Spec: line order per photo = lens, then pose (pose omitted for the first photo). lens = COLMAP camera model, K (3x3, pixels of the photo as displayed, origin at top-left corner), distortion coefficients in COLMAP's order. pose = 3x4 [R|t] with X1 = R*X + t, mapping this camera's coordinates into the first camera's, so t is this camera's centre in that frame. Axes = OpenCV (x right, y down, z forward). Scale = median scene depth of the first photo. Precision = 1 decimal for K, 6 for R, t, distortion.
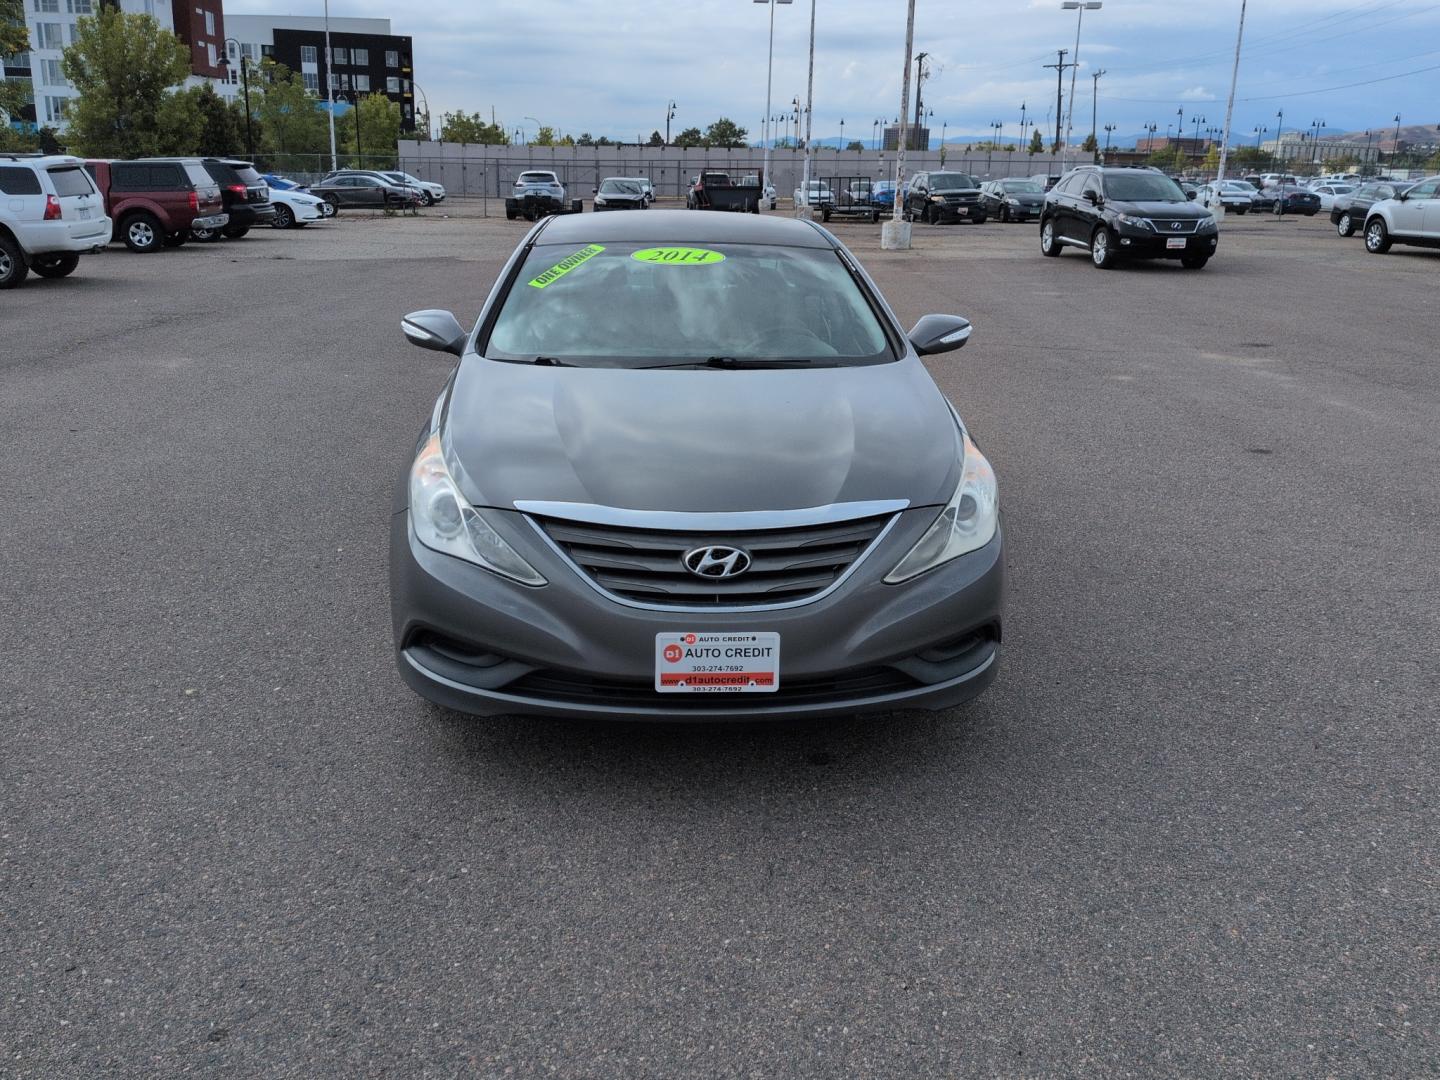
lens RADIAL K [[1223.1, 0, 720.0], [0, 1223.1, 540.0], [0, 0, 1]] dist [0.092124, -0.167911]
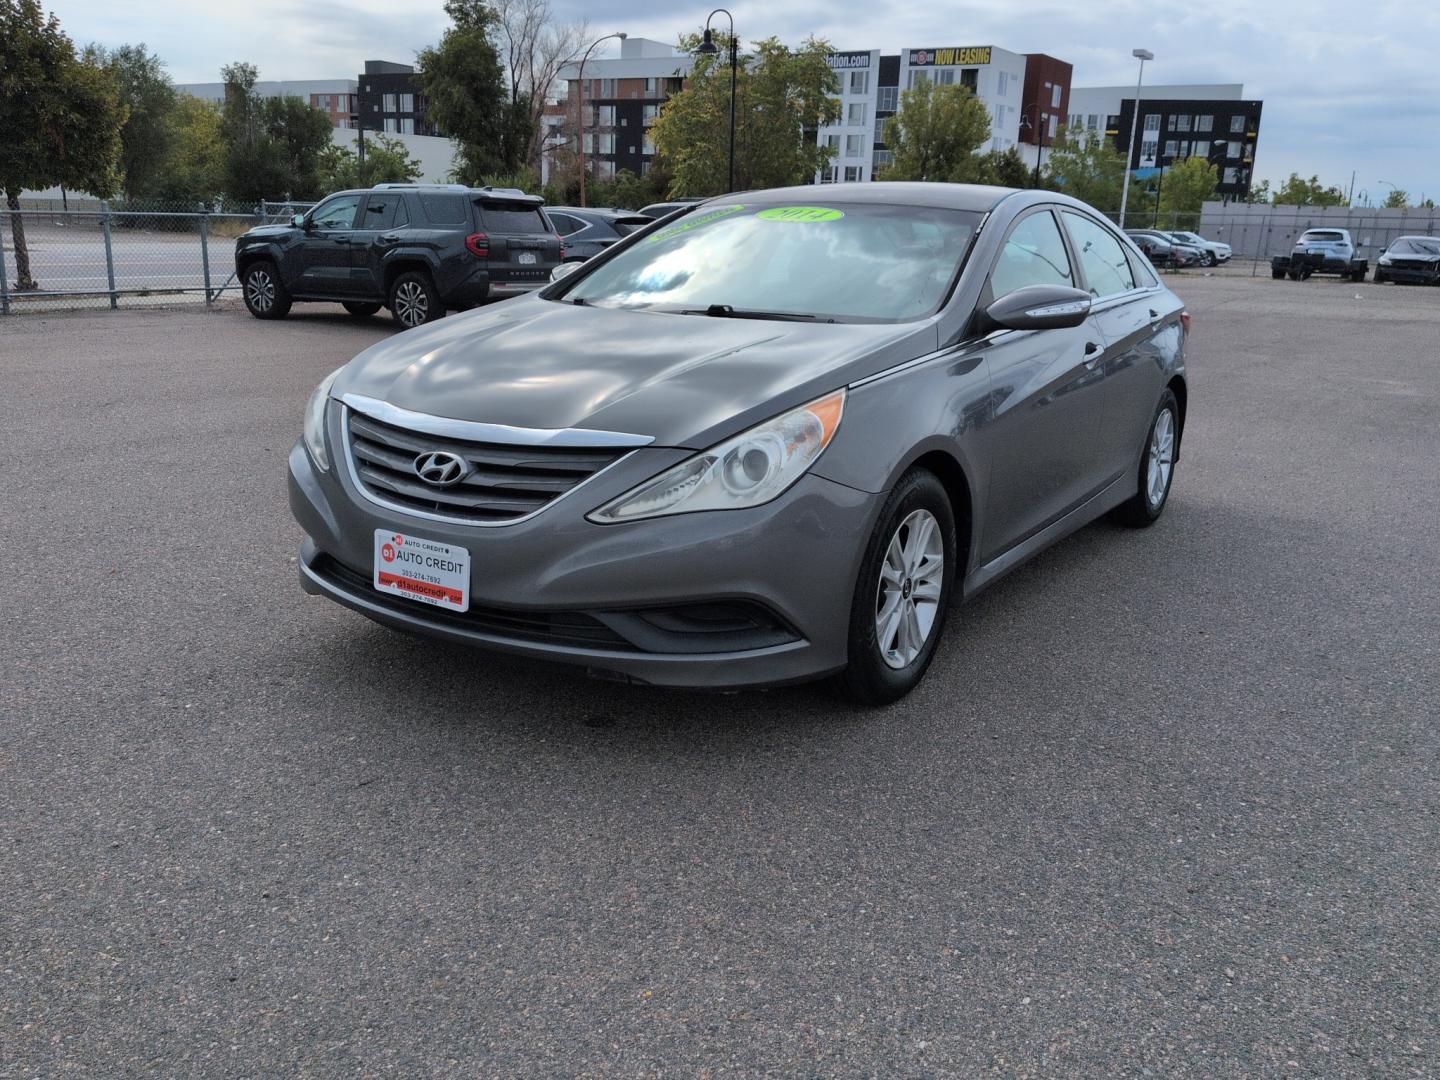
lens RADIAL K [[1223.1, 0, 720.0], [0, 1223.1, 540.0], [0, 0, 1]] dist [0.092124, -0.167911]
pose [[0.802987, 0.154591, -0.575599, 0.509625], [-0.184420, 0.982825, 0.006687, 0.018053], [0.566747, 0.100782, 0.817705, 0.229468]]
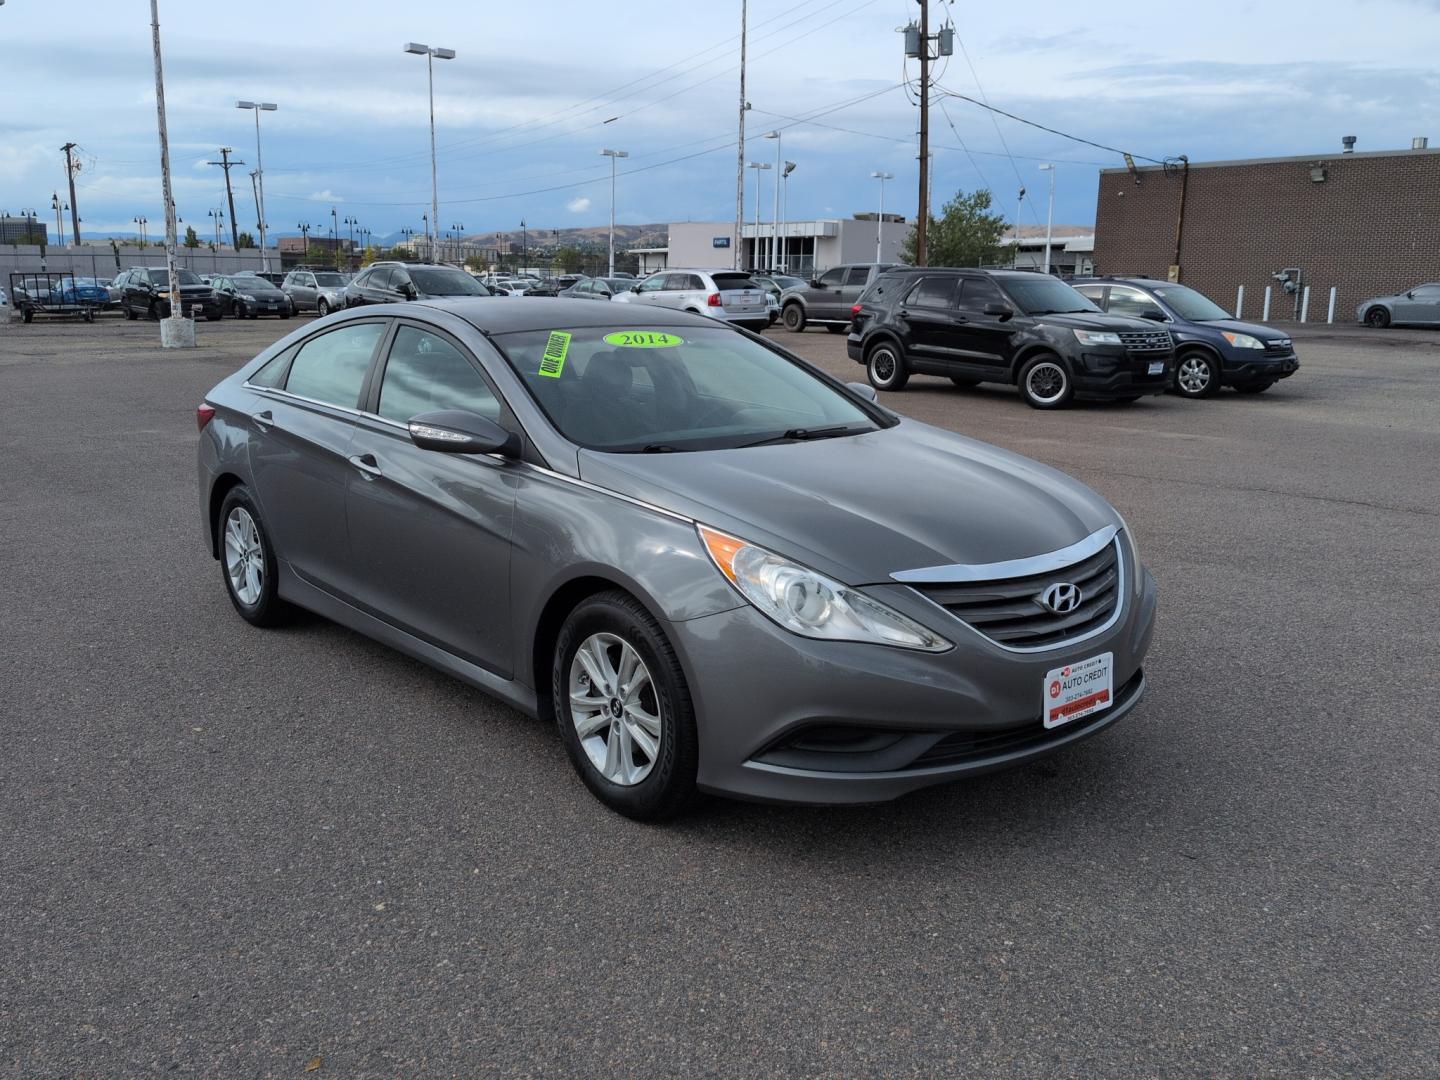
lens RADIAL K [[1223.1, 0, 720.0], [0, 1223.1, 540.0], [0, 0, 1]] dist [0.092124, -0.167911]
pose [[0.799685, -0.132249, 0.585674, -0.602170], [0.175183, 0.984391, -0.016915, -0.046592], [-0.574295, 0.116127, 0.810370, 0.192031]]
